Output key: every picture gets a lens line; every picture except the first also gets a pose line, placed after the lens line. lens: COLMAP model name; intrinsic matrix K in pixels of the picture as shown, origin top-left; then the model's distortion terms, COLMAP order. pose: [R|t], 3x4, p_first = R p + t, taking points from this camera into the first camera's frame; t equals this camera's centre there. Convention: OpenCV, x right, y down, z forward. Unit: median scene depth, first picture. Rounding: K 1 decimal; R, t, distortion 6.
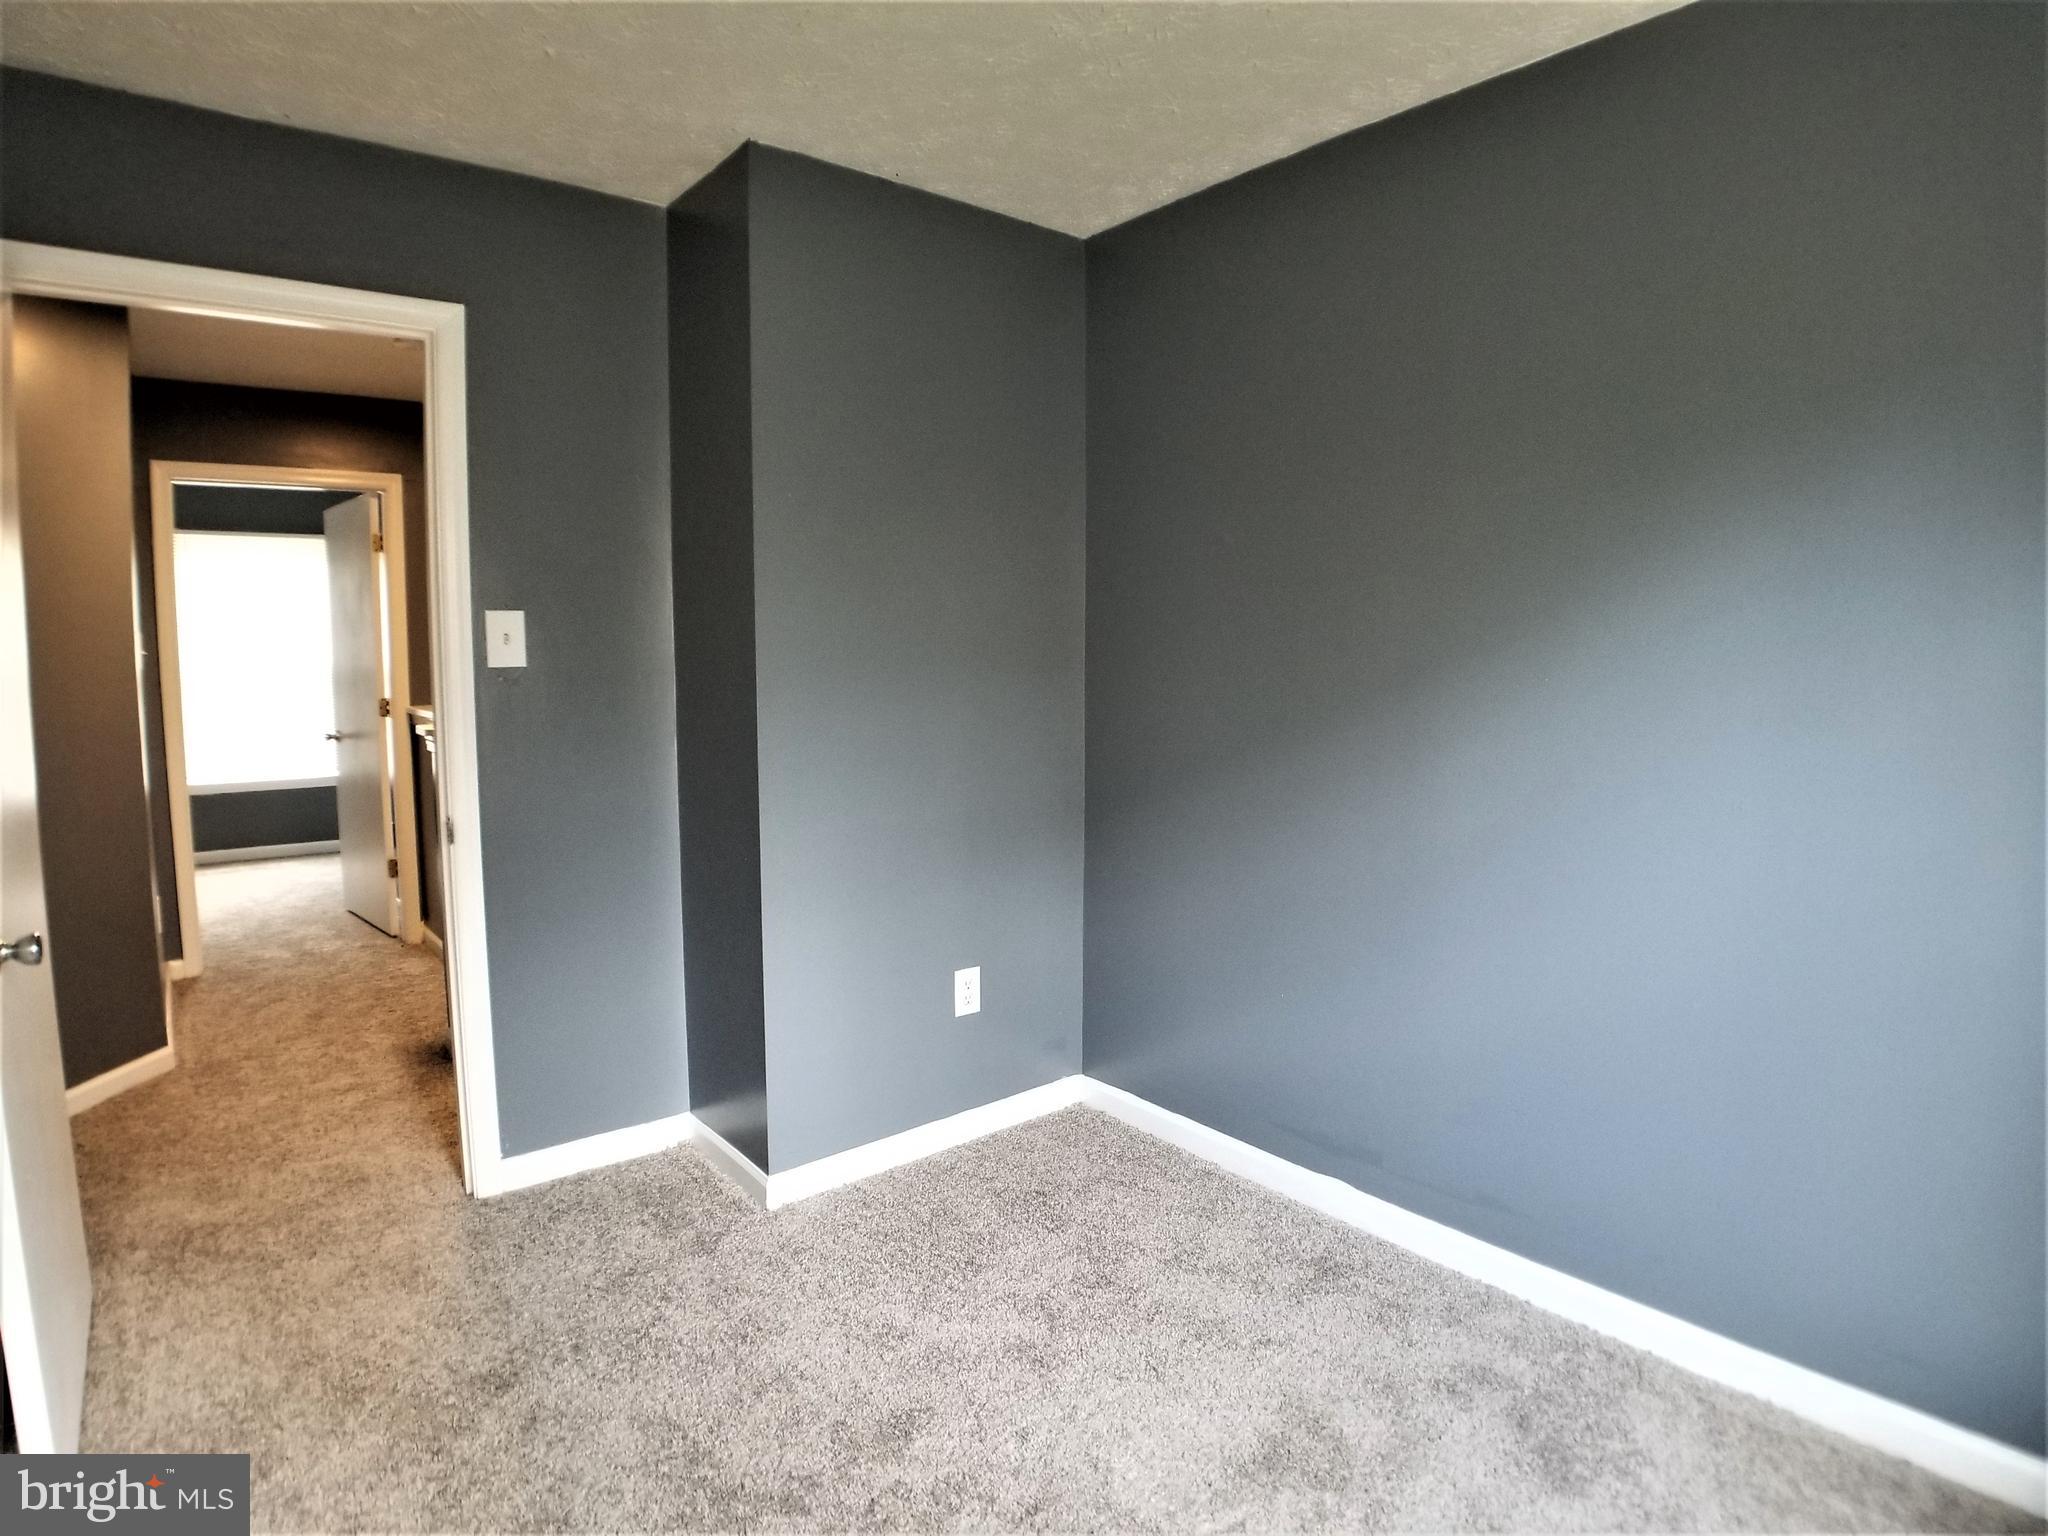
lens RADIAL K [[1102.1, 0, 1029.0], [0, 1102.1, 751.2], [0, 0, 1]] dist [-0.089430, 0.009953]
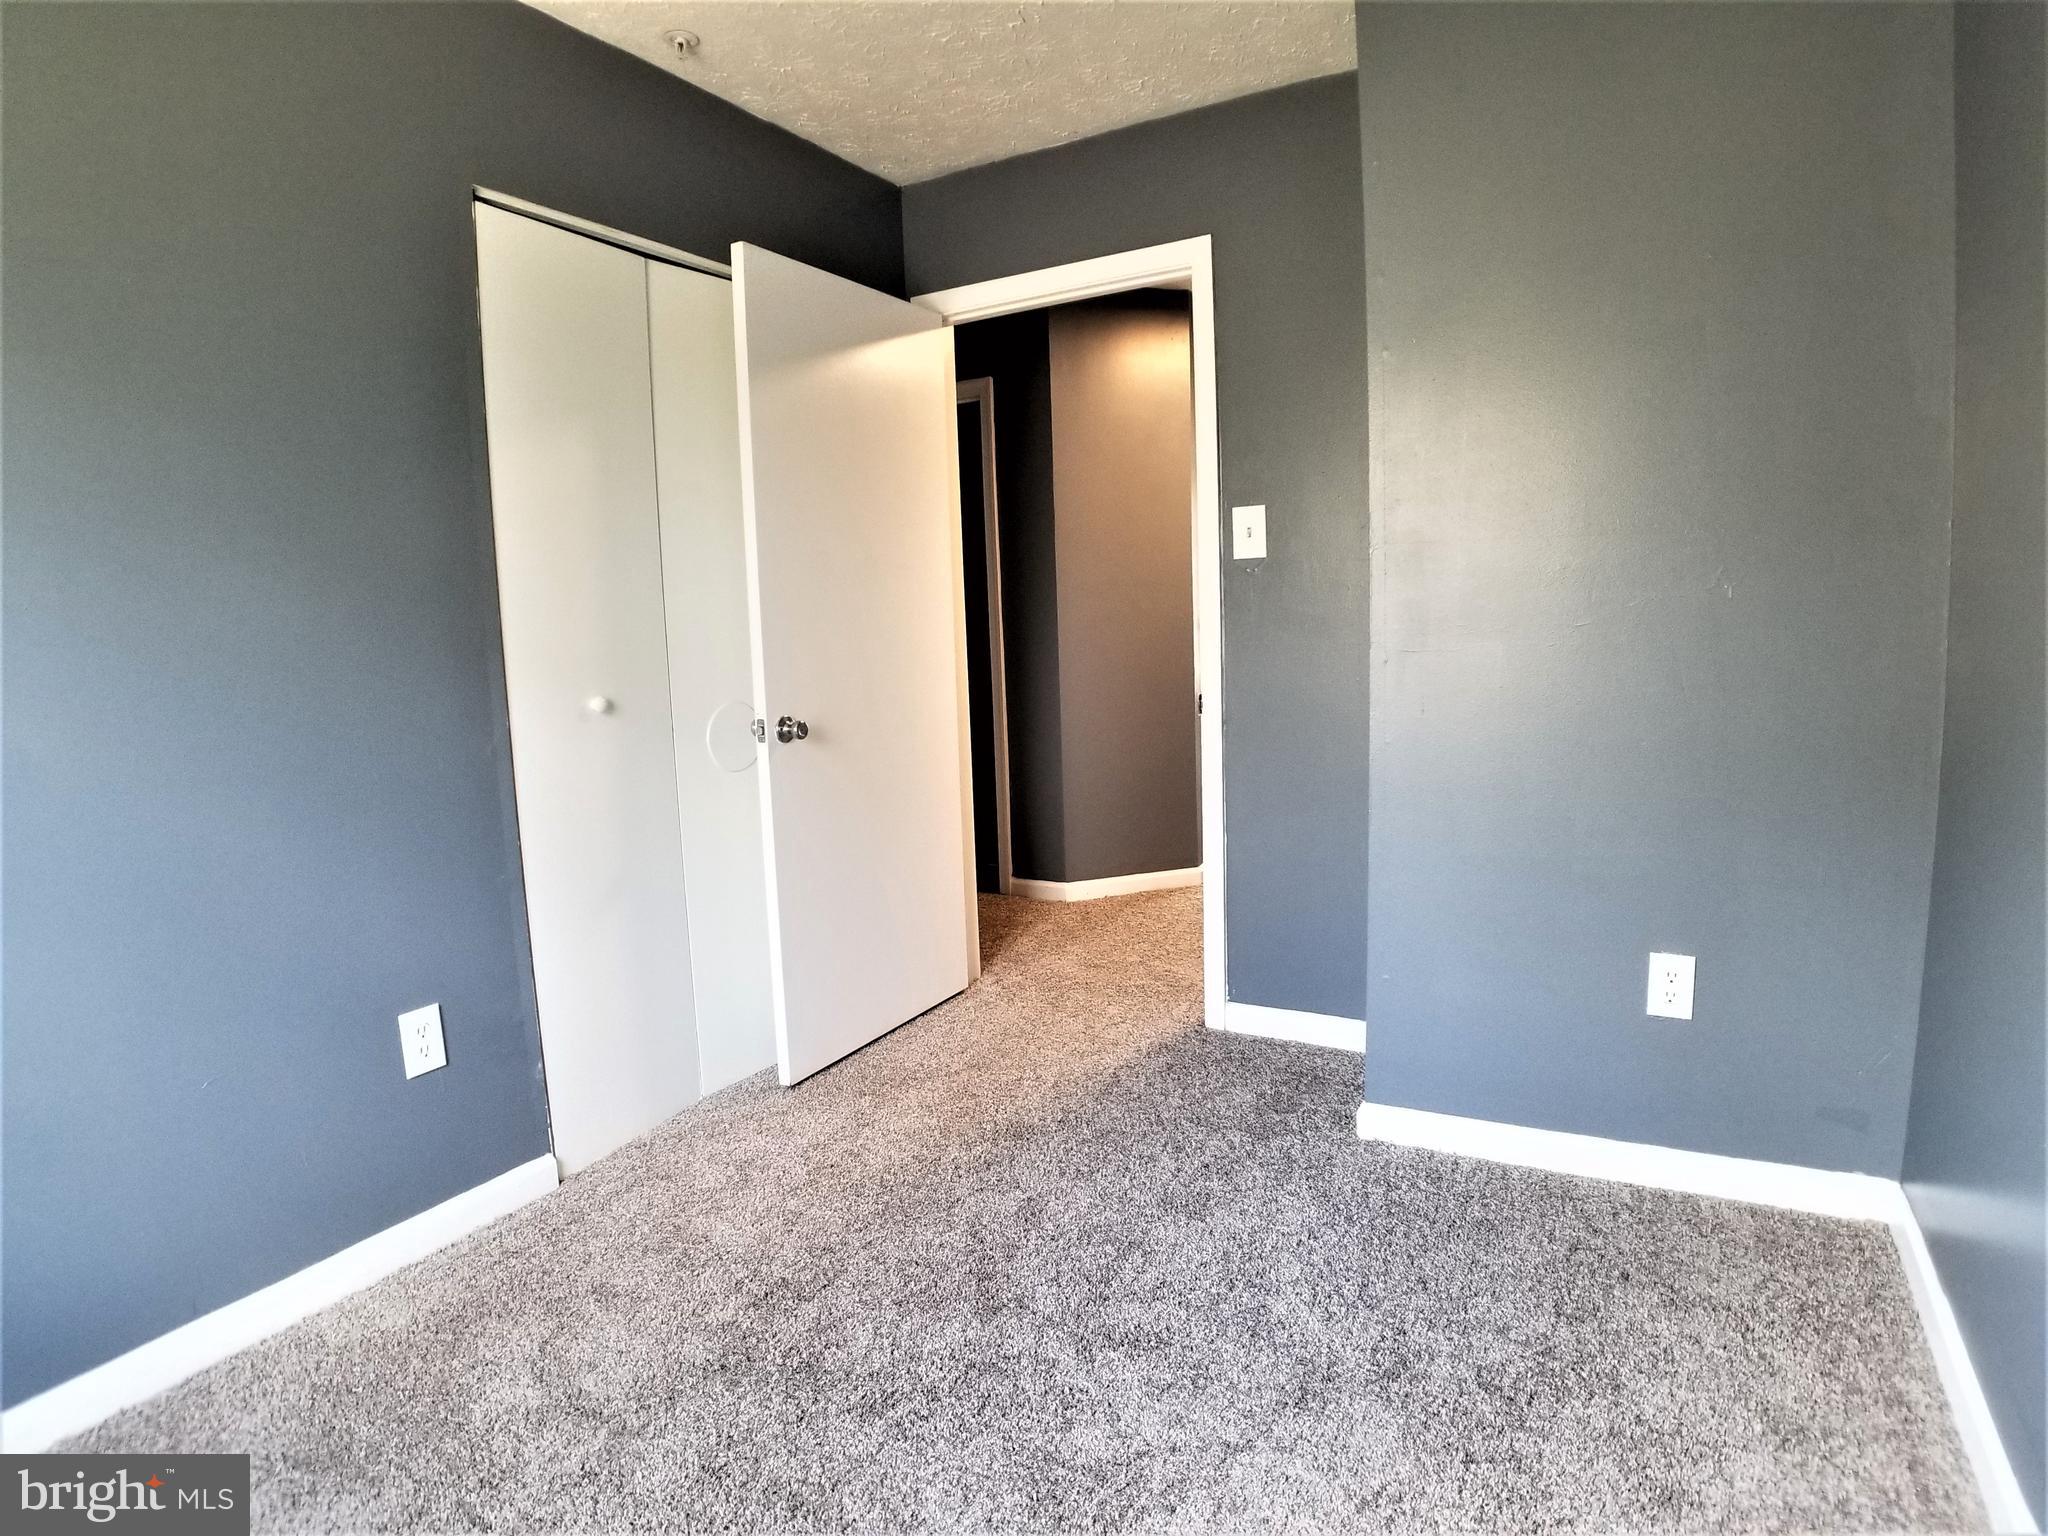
lens RADIAL K [[1102.1, 0, 1029.0], [0, 1102.1, 751.2], [0, 0, 1]] dist [-0.089430, 0.009953]
pose [[0.341495, 0.104046, -0.934107, 0.498092], [-0.037858, 0.994570, 0.096940, 0.016655], [0.939121, 0.002259, 0.343580, 0.416351]]
